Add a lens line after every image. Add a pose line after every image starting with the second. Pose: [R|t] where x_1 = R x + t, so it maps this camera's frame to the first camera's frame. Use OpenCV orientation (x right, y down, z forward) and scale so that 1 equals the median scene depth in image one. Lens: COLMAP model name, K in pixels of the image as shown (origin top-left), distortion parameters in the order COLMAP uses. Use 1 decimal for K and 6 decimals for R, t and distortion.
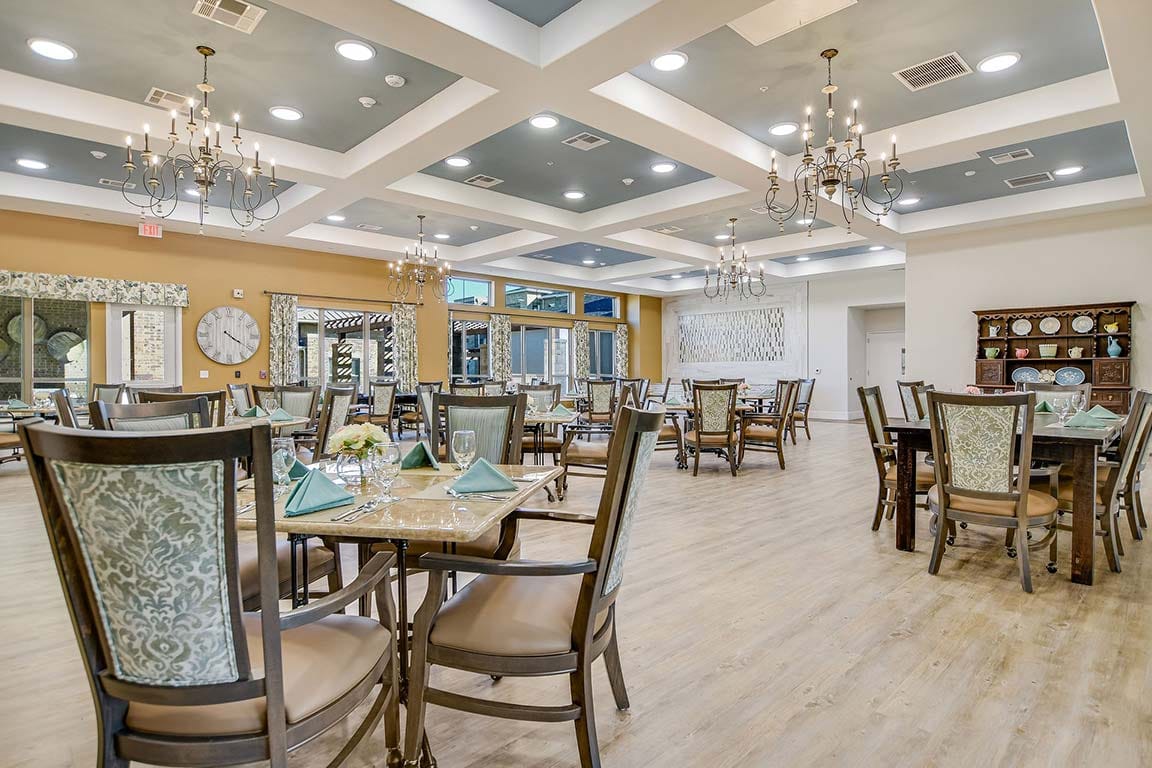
lens RADIAL K [[595.2, 0, 579.3], [0, 595.2, 381.4], [0, 0, 1]] dist [-0.004844, -0.000602]
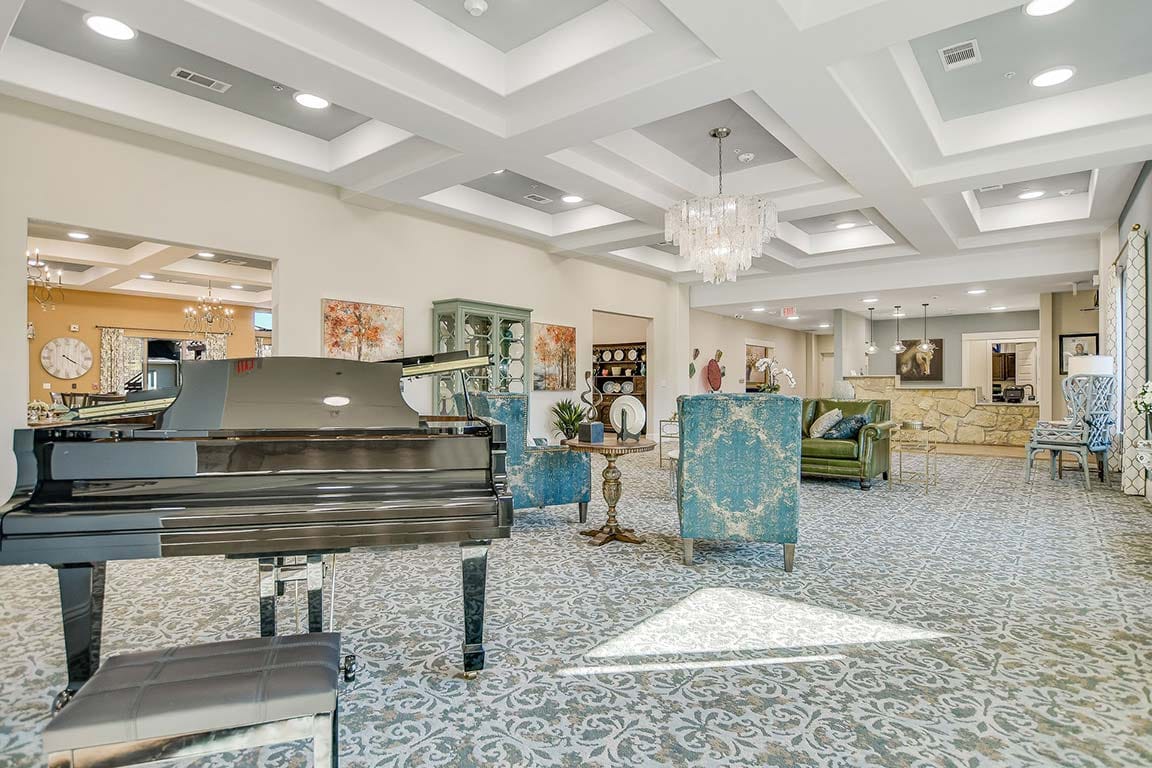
lens RADIAL K [[595.2, 0, 572.3], [0, 595.2, 383.8], [0, 0, 1]] dist [-0.004844, -0.000602]
pose [[0.994235, 0.000351, 0.107221, 0.449464], [0.001247, 0.999889, -0.014839, 0.004968], [-0.107214, 0.014887, 0.994124, -0.518358]]
